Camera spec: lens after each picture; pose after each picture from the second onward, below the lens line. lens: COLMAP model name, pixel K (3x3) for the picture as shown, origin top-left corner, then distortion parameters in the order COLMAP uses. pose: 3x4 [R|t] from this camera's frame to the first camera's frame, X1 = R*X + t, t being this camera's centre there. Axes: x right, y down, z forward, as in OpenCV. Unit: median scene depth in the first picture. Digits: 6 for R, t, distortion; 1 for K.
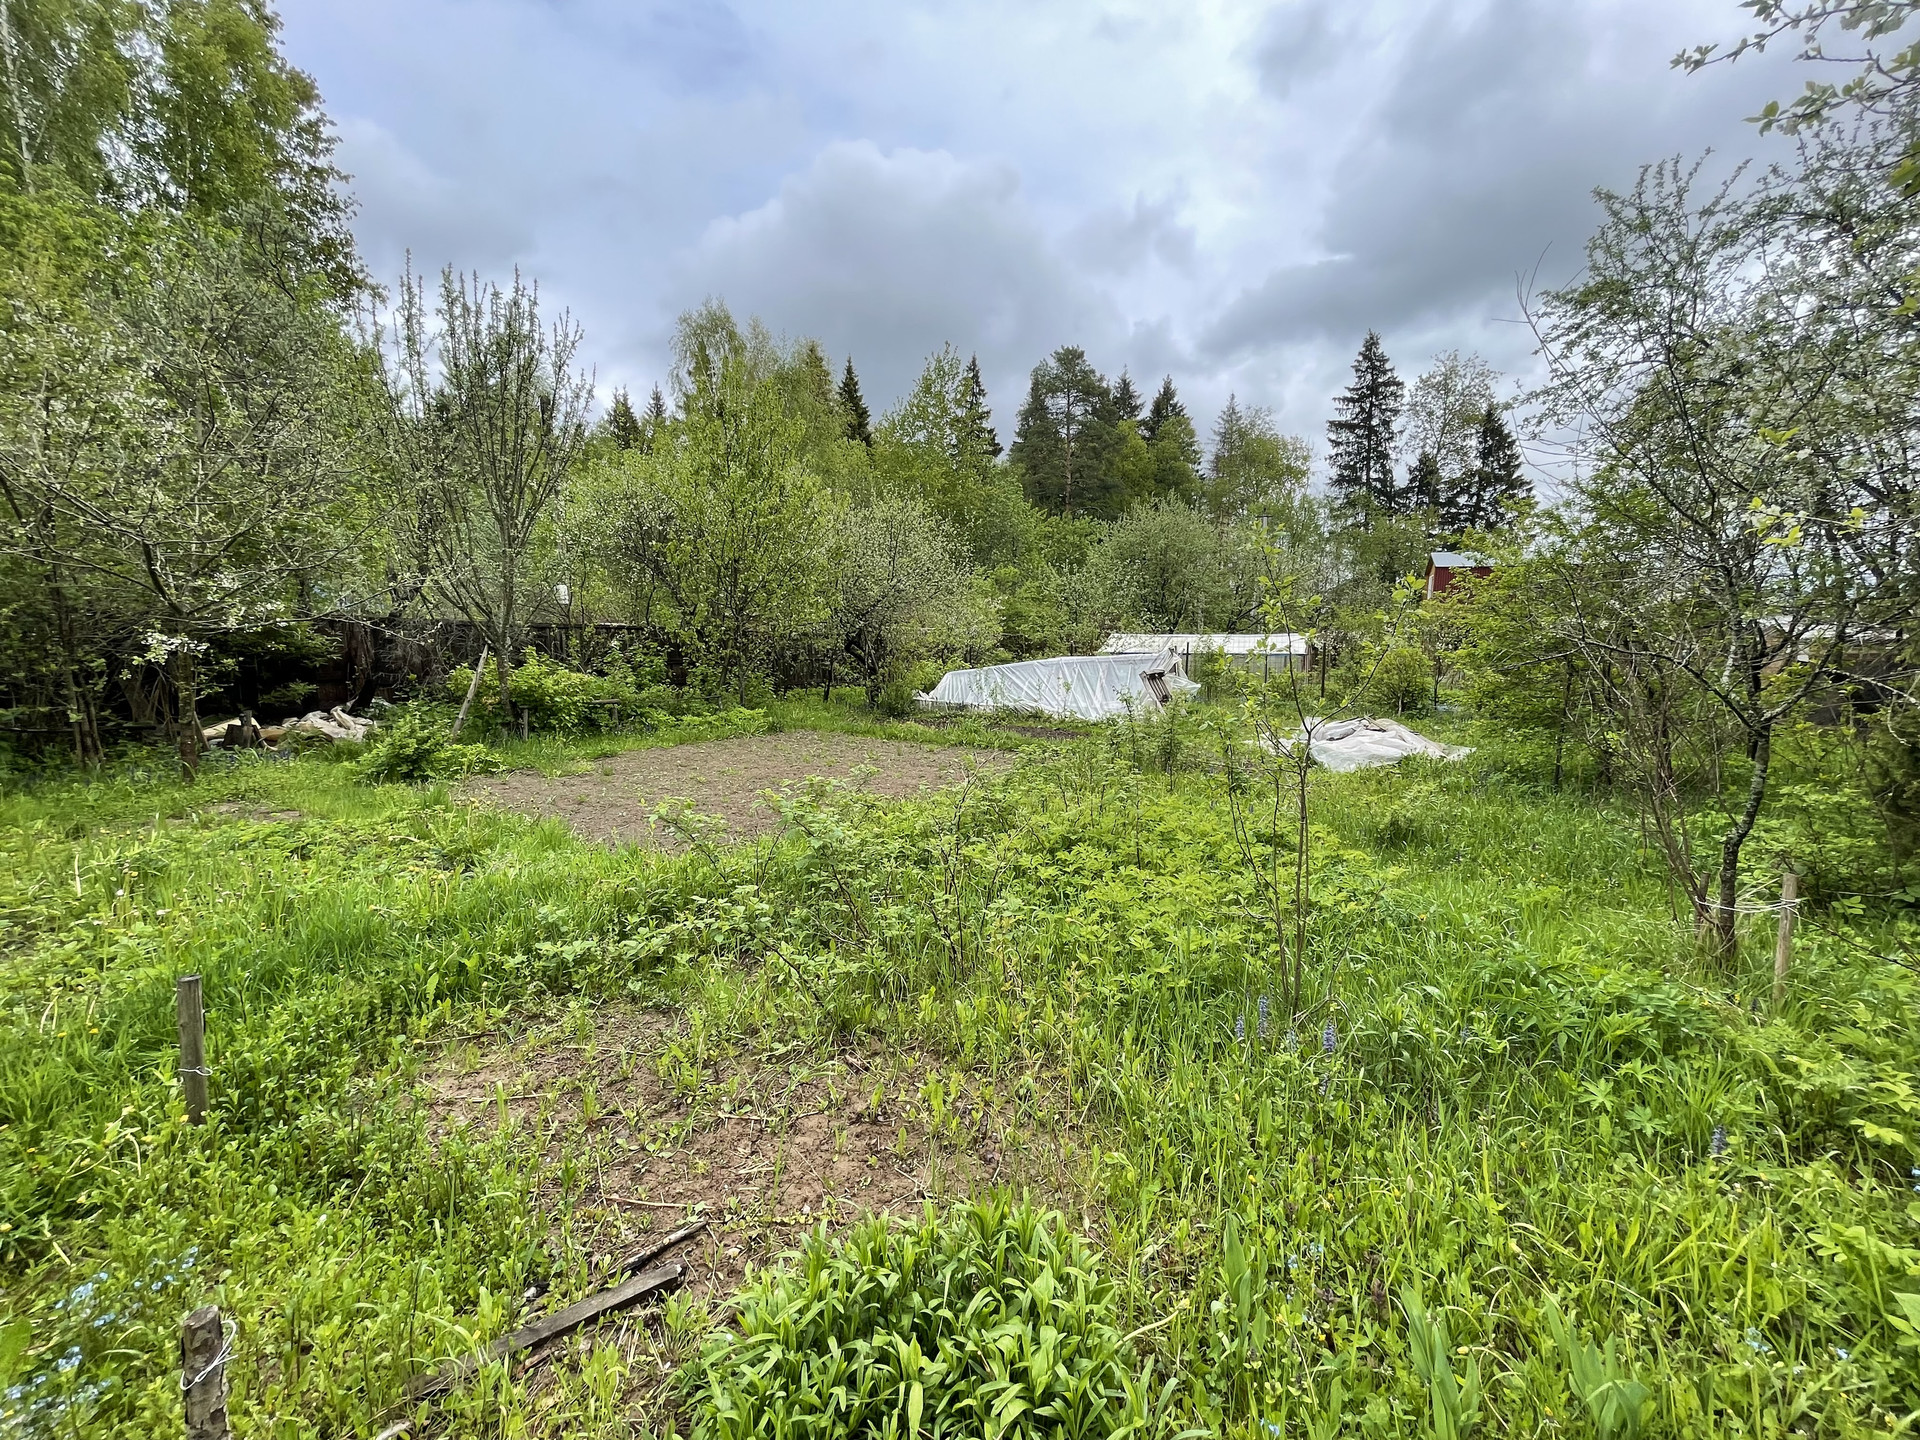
lens RADIAL K [[780.8, 0, 949.2], [0, 780.8, 716.8], [0, 0, 1]] dist [0.009936, 0.000442]
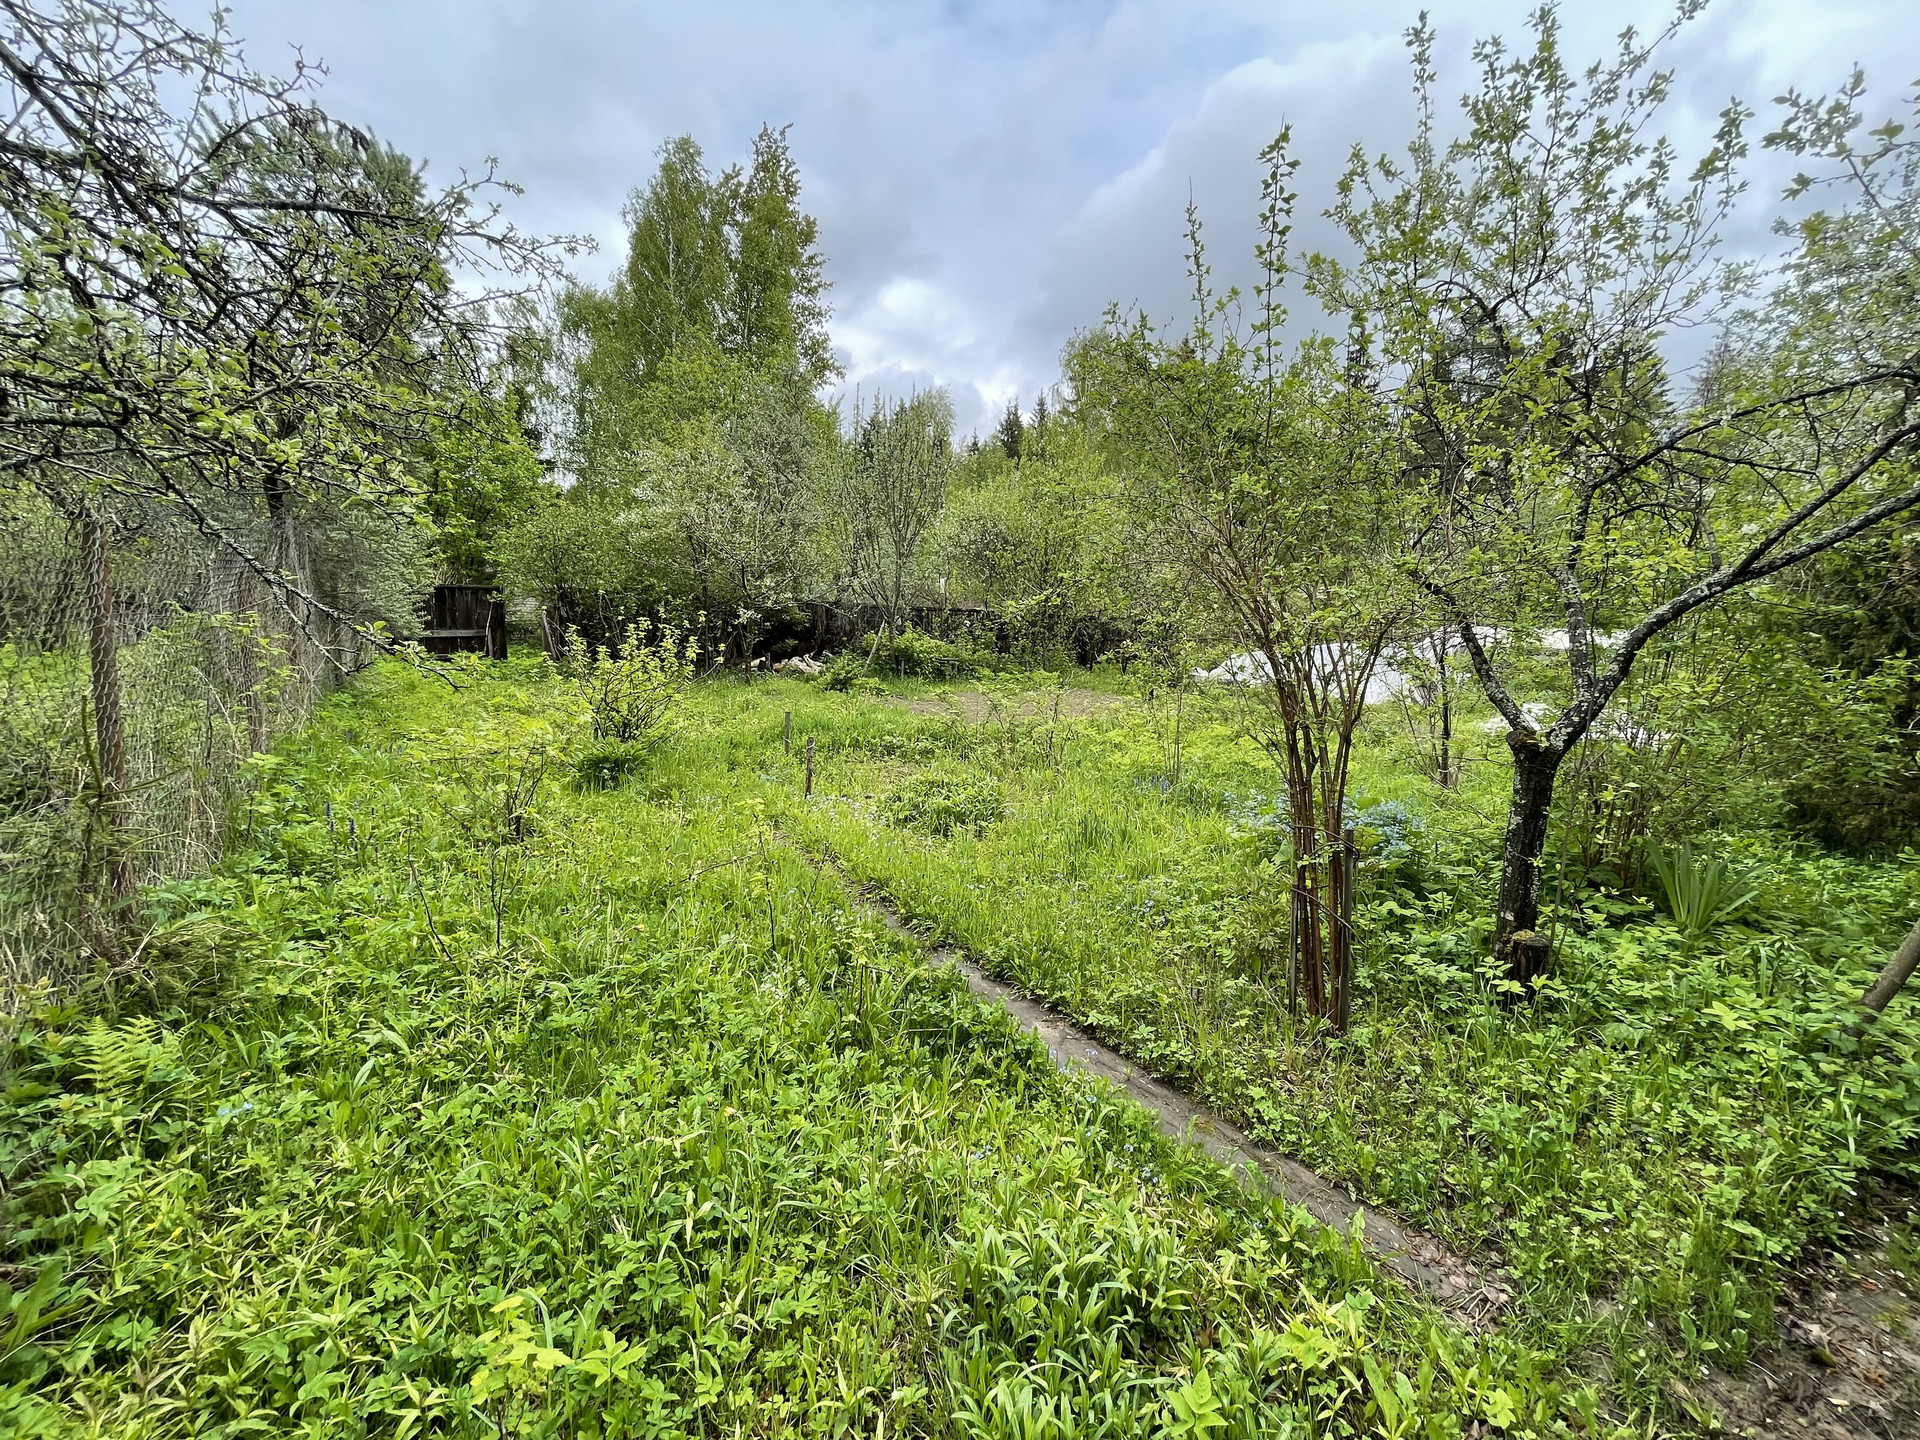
lens RADIAL K [[780.8, 0, 964.2], [0, 780.8, 717.4], [0, 0, 1]] dist [0.009936, 0.000442]
pose [[0.902332, 0.074165, -0.424612, 0.253095], [-0.067225, 0.997246, 0.031326, 0.047229], [0.425766, 0.000278, 0.904833, -0.380602]]
